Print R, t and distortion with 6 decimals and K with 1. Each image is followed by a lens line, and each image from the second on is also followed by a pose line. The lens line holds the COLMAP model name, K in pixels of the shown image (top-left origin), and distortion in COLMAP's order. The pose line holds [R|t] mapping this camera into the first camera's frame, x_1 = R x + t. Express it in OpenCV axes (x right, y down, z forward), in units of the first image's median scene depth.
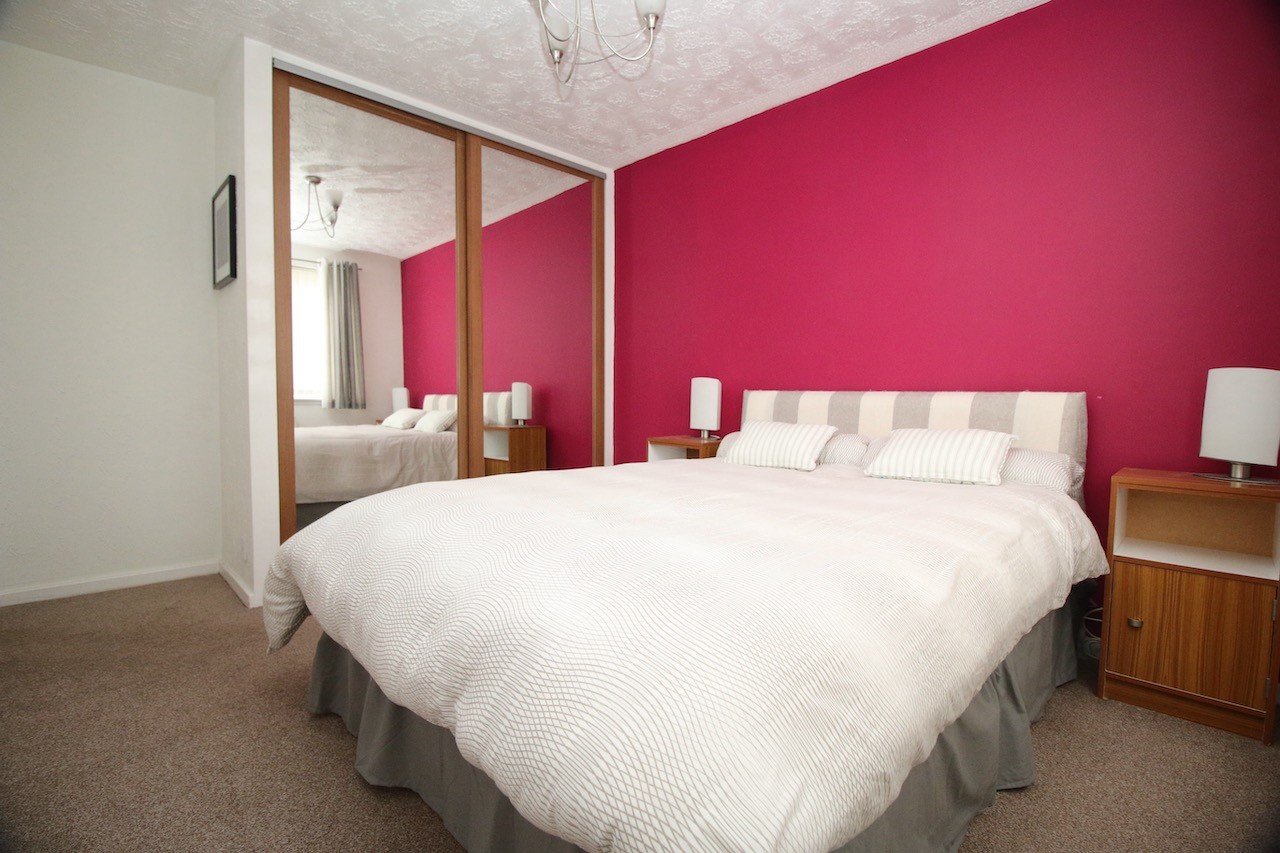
lens RADIAL K [[594.2, 0, 637.3], [0, 594.2, 422.9], [0, 0, 1]] dist [-0.009611, -0.002280]
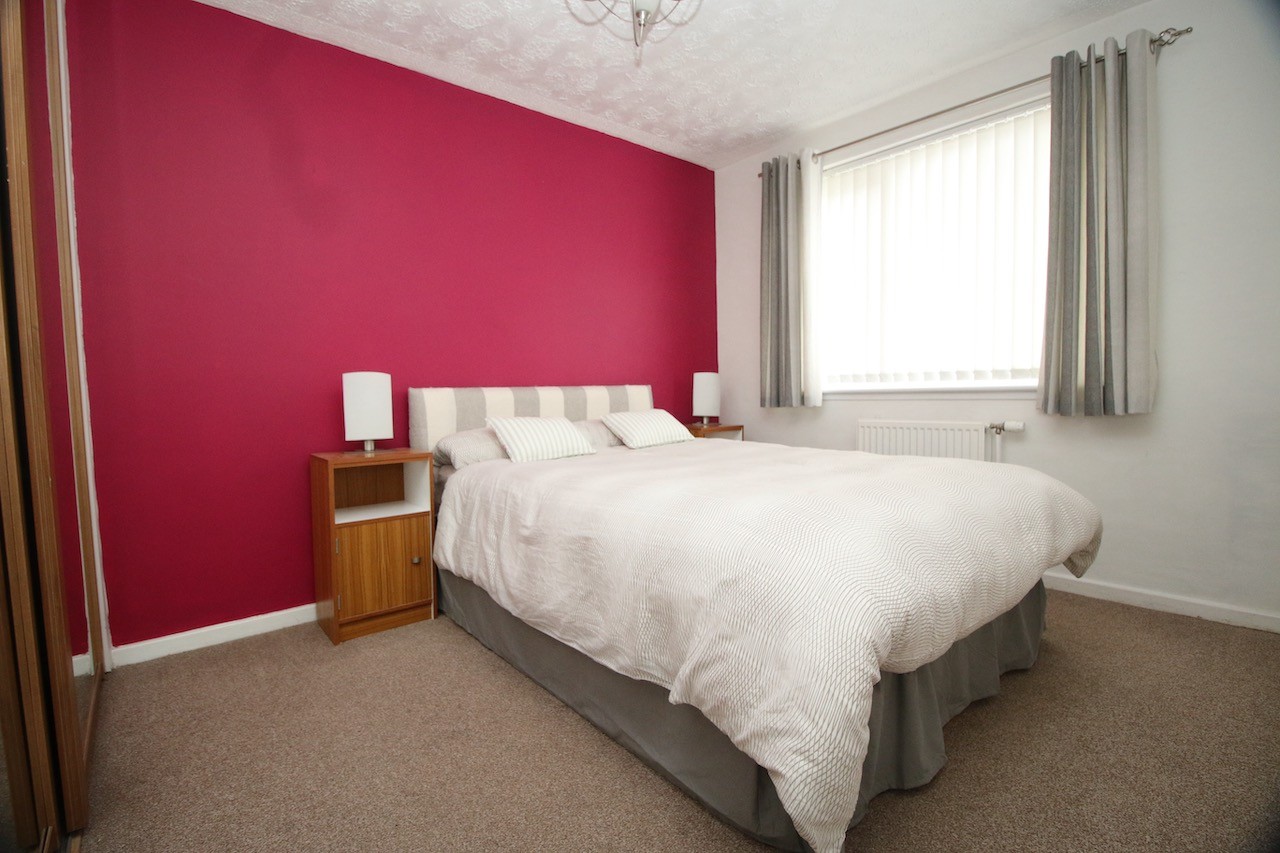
lens RADIAL K [[594.2, 0, 637.5], [0, 594.2, 428.3], [0, 0, 1]] dist [-0.009611, -0.002280]
pose [[0.062839, -0.078828, 0.994906, -0.731473], [0.068778, 0.994848, 0.074480, -0.042467], [-0.995651, 0.063748, 0.067937, 0.688100]]
